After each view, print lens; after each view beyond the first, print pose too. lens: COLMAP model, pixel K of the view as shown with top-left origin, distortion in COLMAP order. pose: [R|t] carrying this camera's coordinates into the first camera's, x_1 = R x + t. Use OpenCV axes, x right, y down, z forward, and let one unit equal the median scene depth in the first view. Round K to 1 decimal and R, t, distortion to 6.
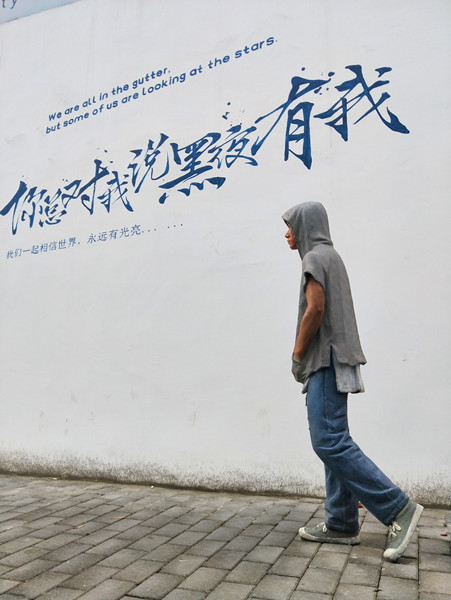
lens RADIAL K [[479.4, 0, 225.5], [0, 479.4, 300.0], [0, 0, 1]] dist [0.030369, -0.049727]
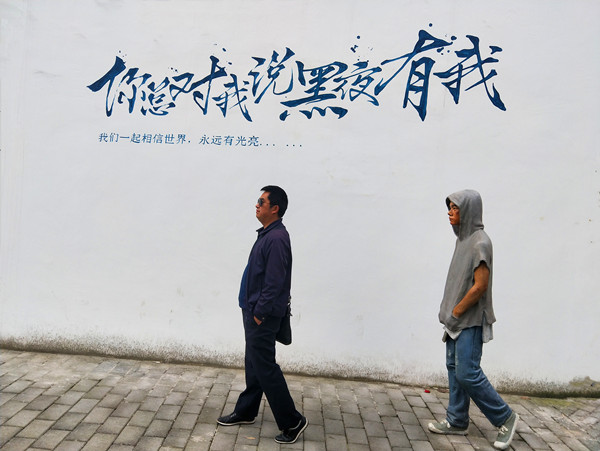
lens RADIAL K [[479.4, 0, 305.0], [0, 479.4, 221.2], [0, 0, 1]] dist [0.030369, -0.049727]
pose [[0.937257, 0.079020, 0.339565, -0.446692], [-0.150857, 0.969995, 0.190662, -0.203332], [-0.314310, -0.229925, 0.921056, -0.040814]]
